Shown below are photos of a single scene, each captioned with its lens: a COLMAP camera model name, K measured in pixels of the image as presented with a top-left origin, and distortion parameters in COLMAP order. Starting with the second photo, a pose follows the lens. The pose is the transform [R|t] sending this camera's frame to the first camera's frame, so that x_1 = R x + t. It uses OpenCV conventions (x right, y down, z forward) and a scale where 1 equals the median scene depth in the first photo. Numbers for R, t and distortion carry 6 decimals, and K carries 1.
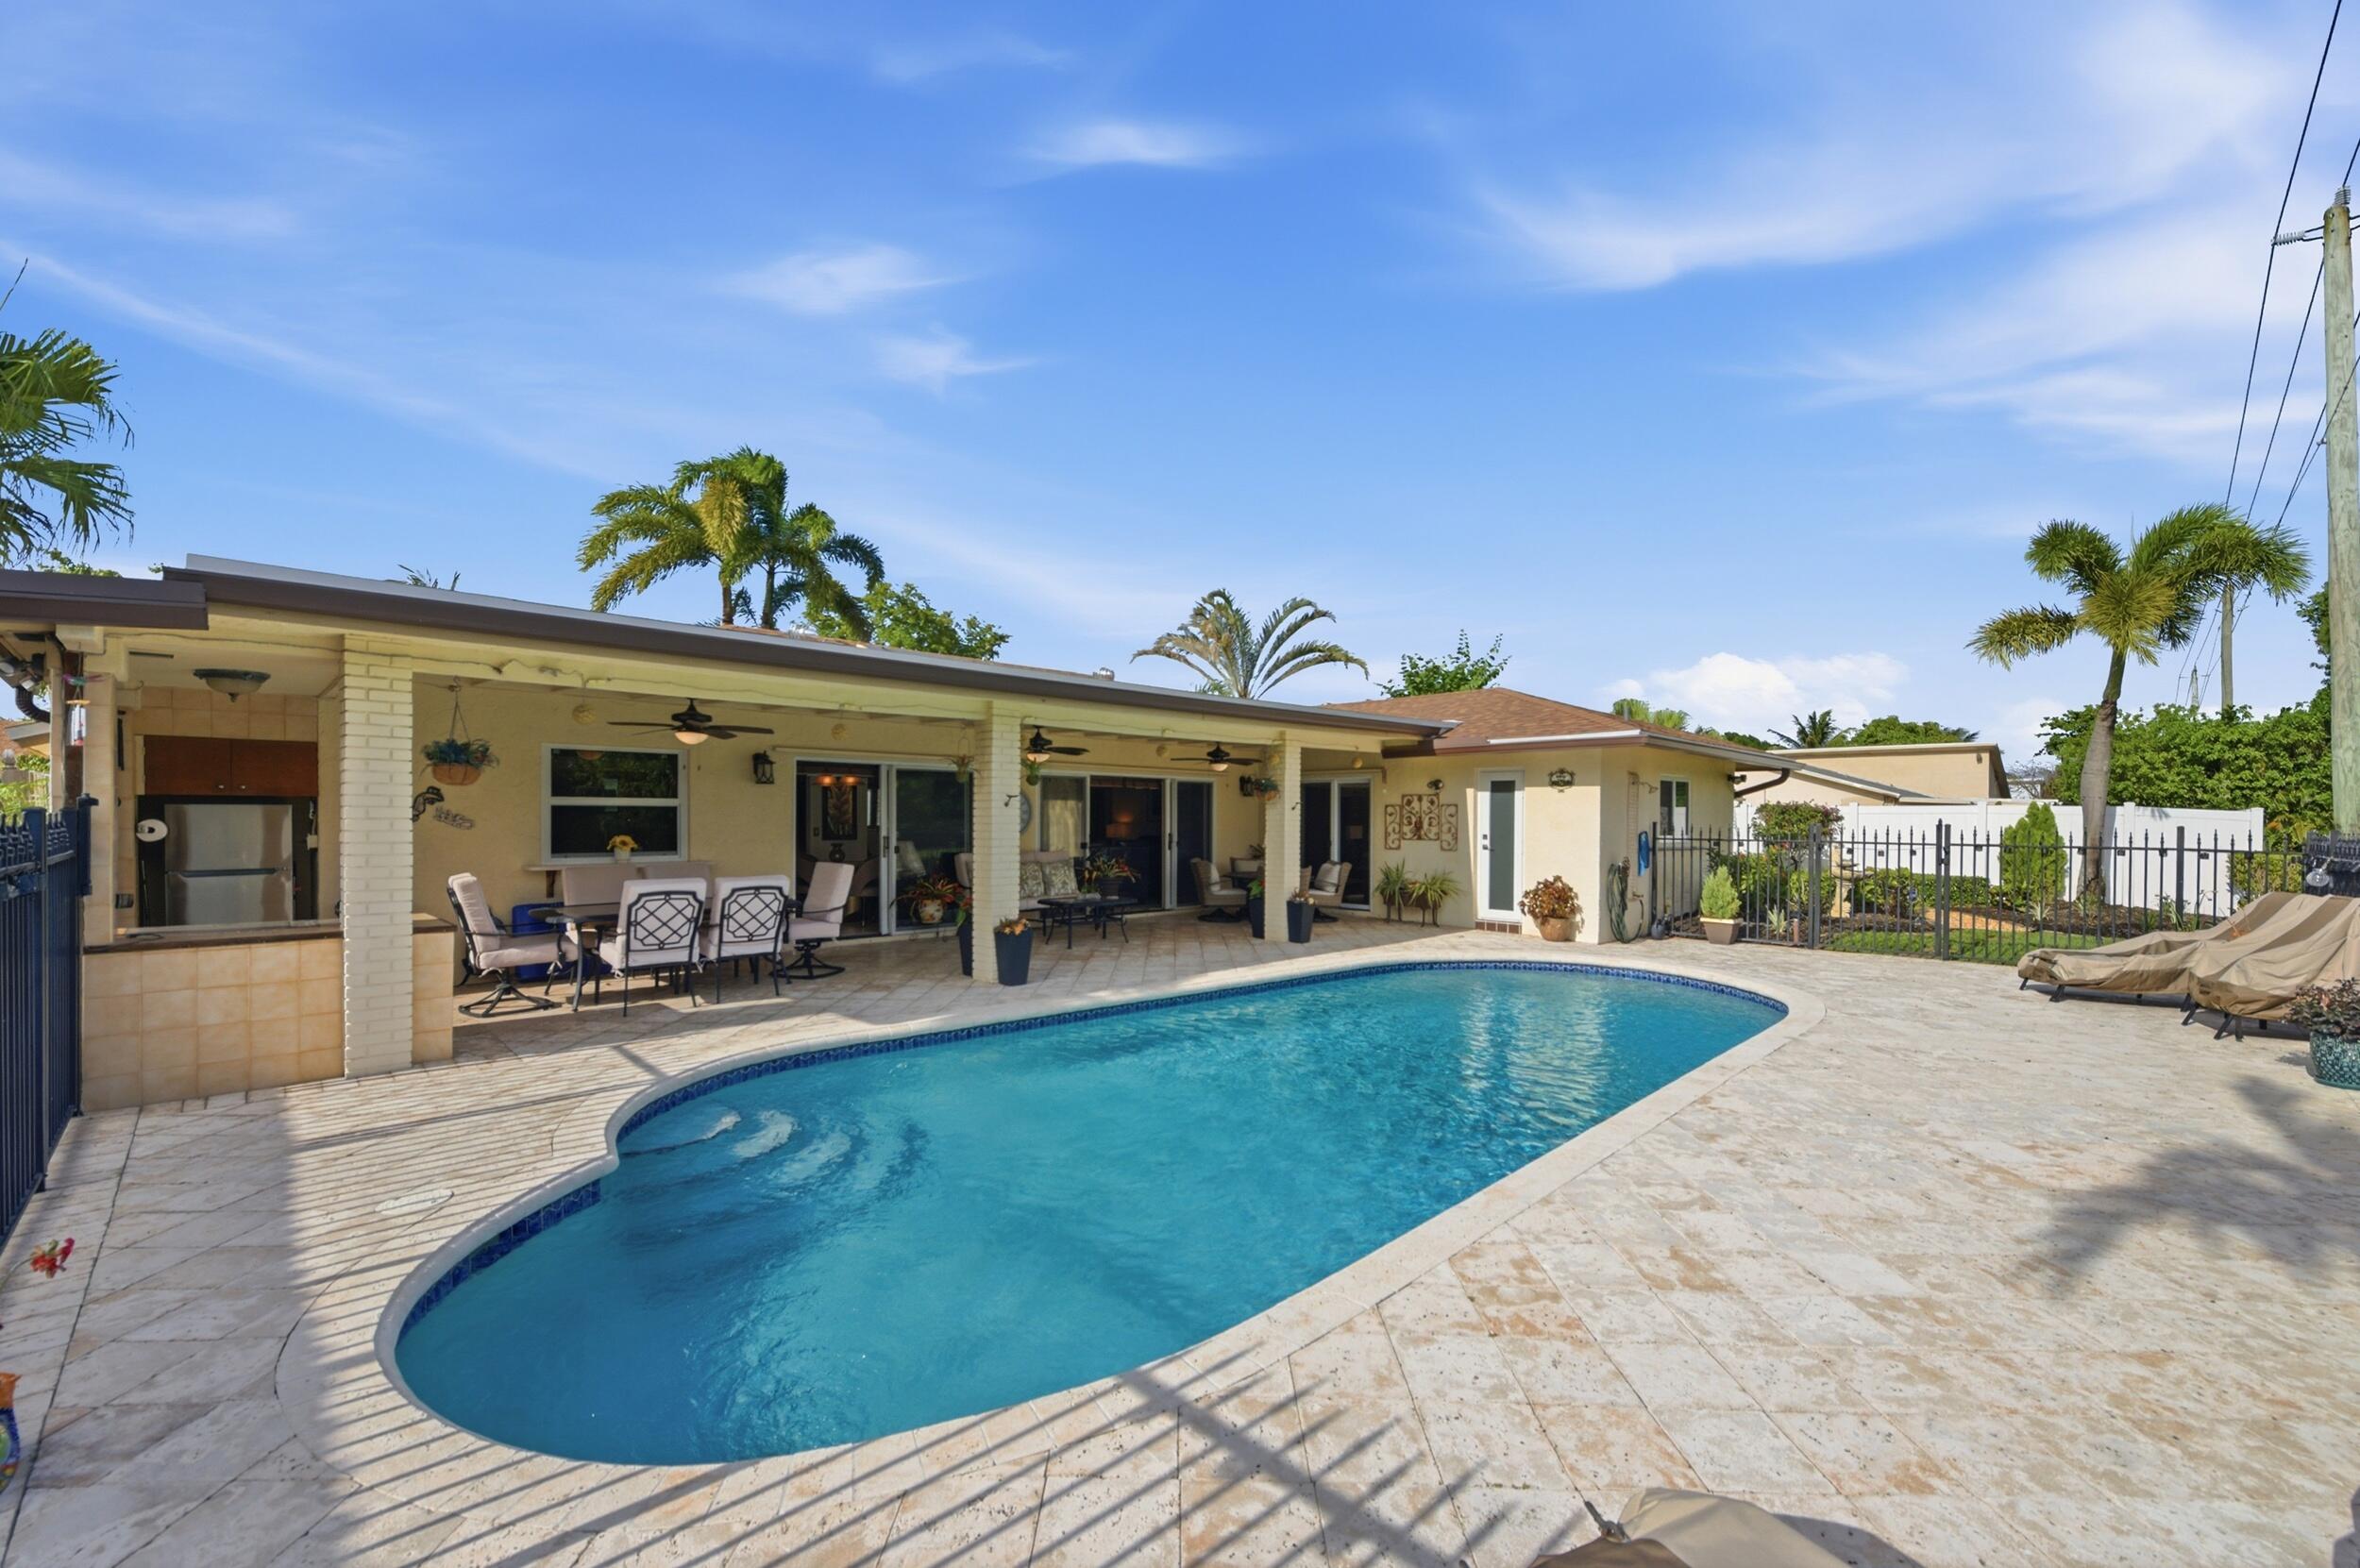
lens RADIAL K [[968.1, 0, 1183.3], [0, 968.1, 808.6], [0, 0, 1]] dist [0.000830, -0.000006]
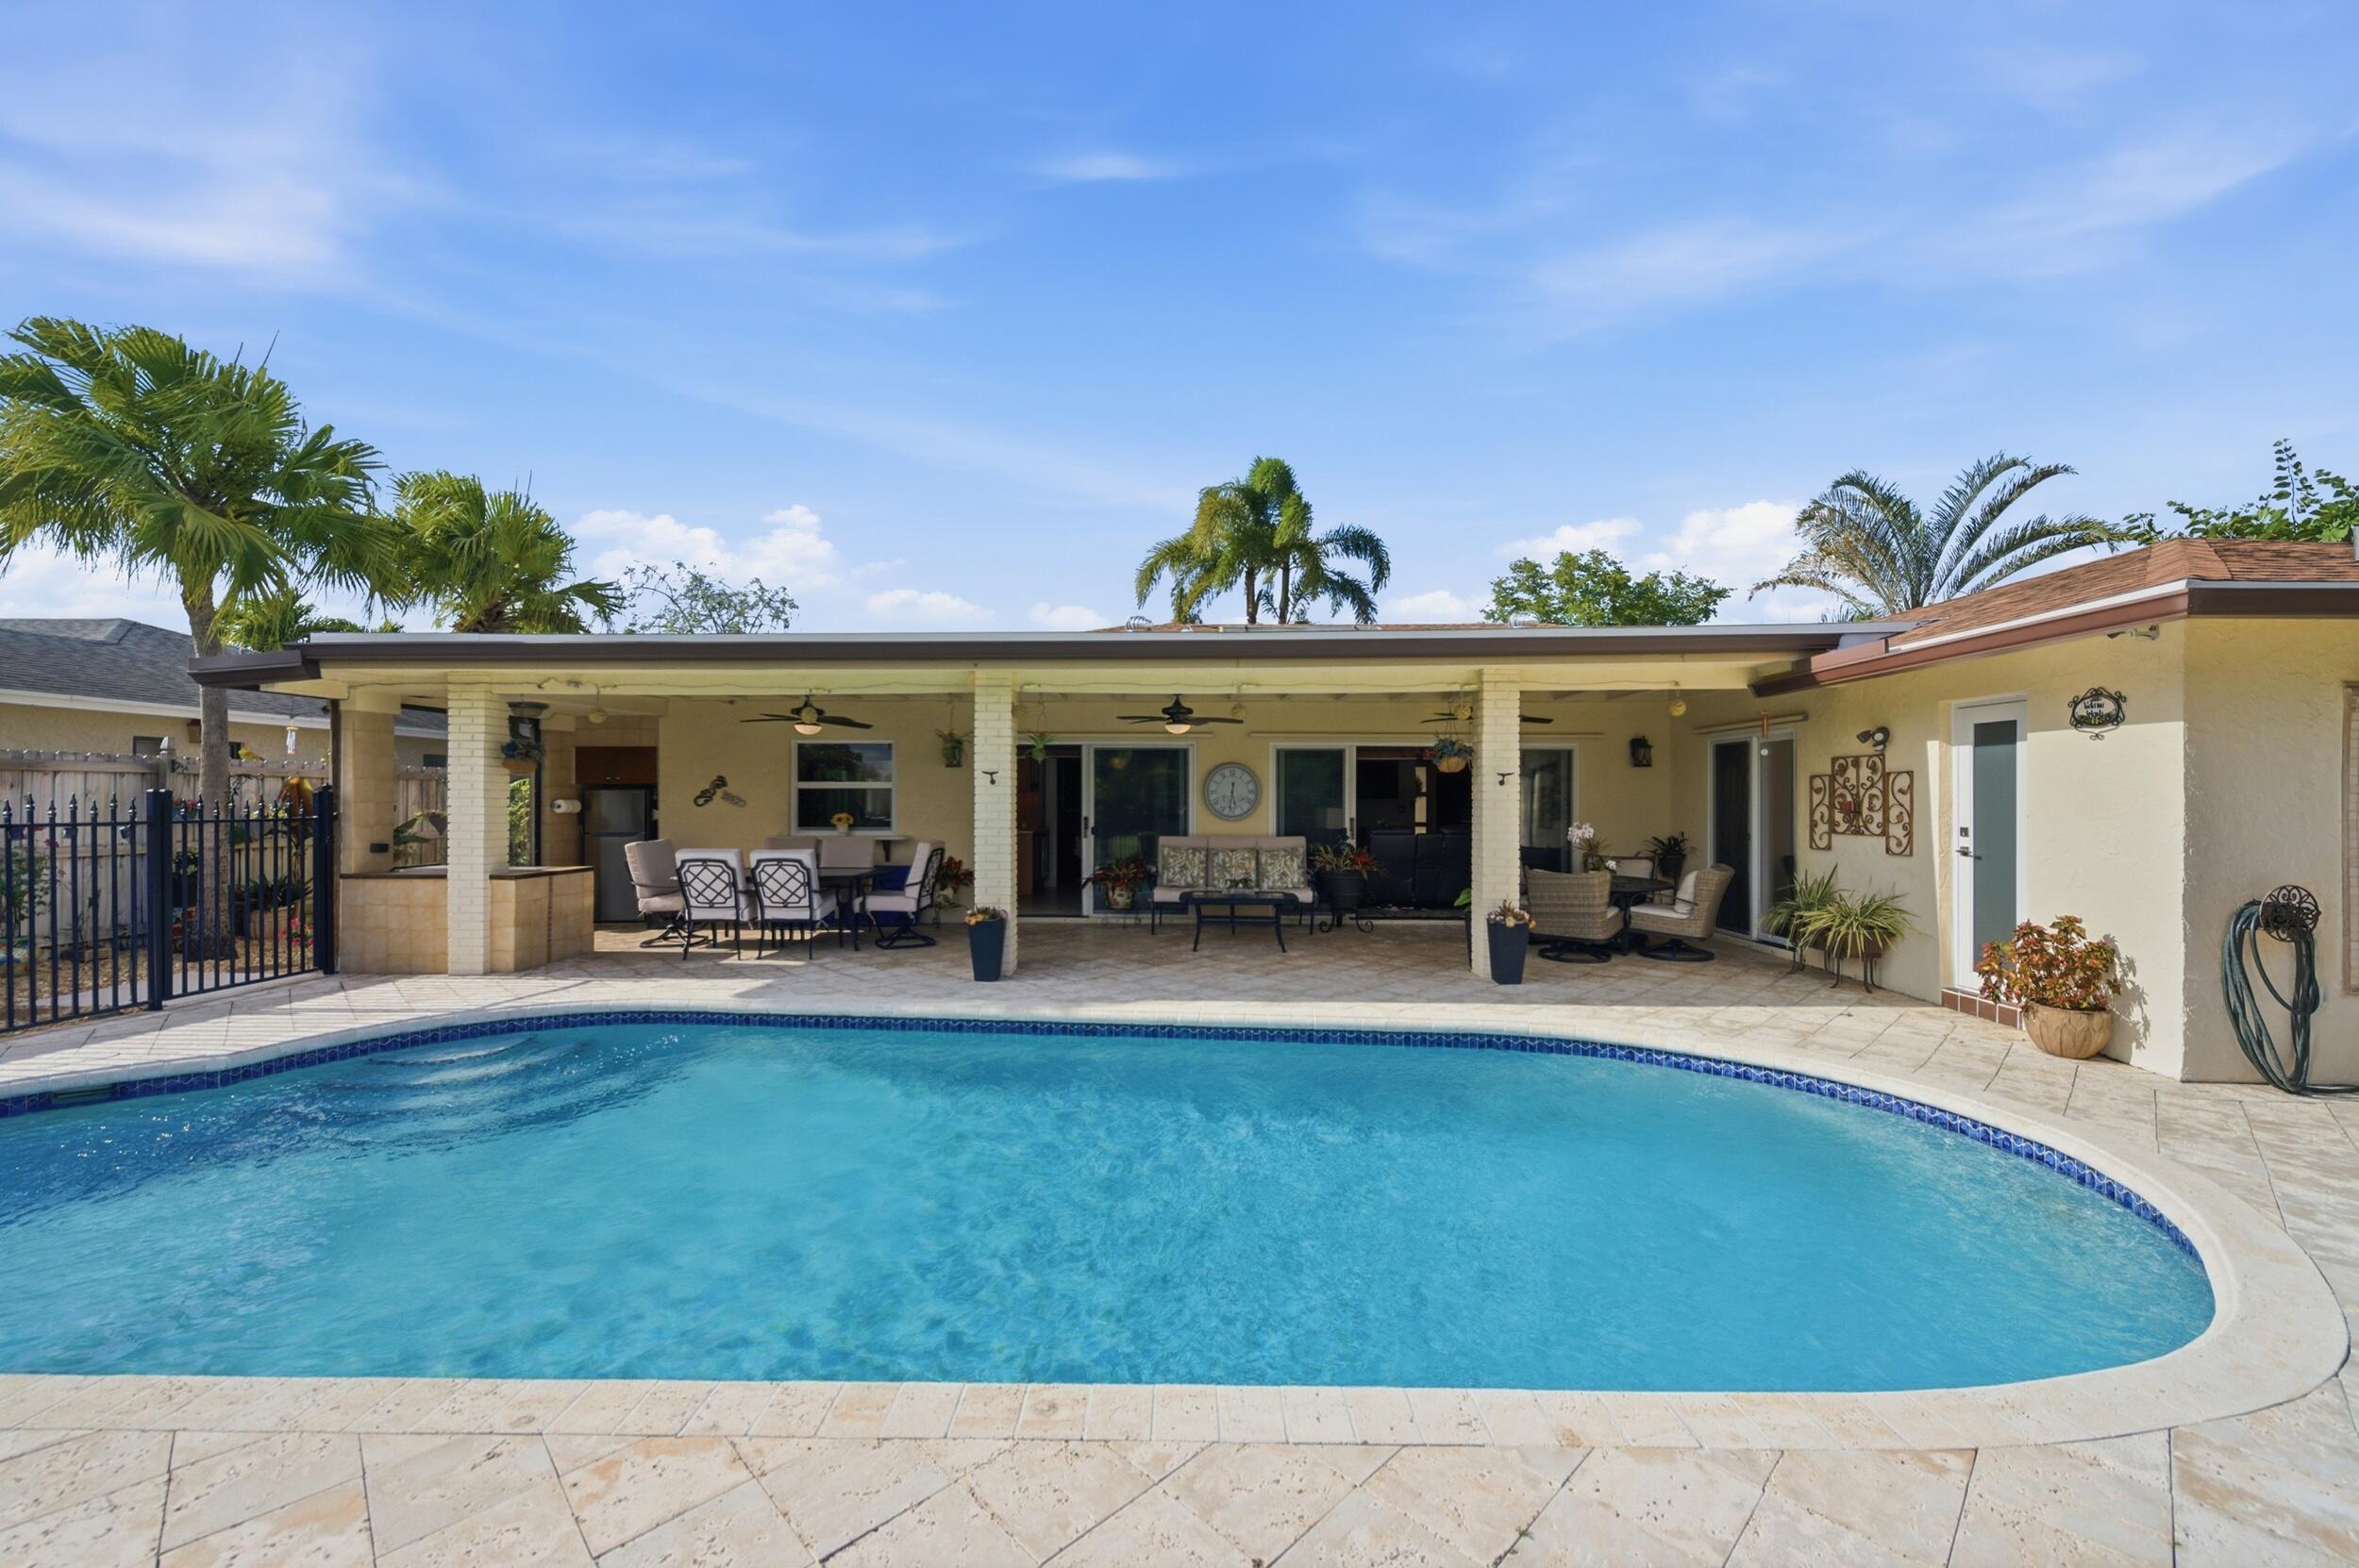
lens RADIAL K [[935.4, 0, 1191.2], [0, 935.4, 778.2], [0, 0, 1]] dist [0.001168, 0.000015]
pose [[0.690153, -0.019110, -0.723411, 0.440552], [0.007467, 0.999786, -0.019287, 0.007795], [0.723625, 0.007909, 0.690148, 0.393056]]
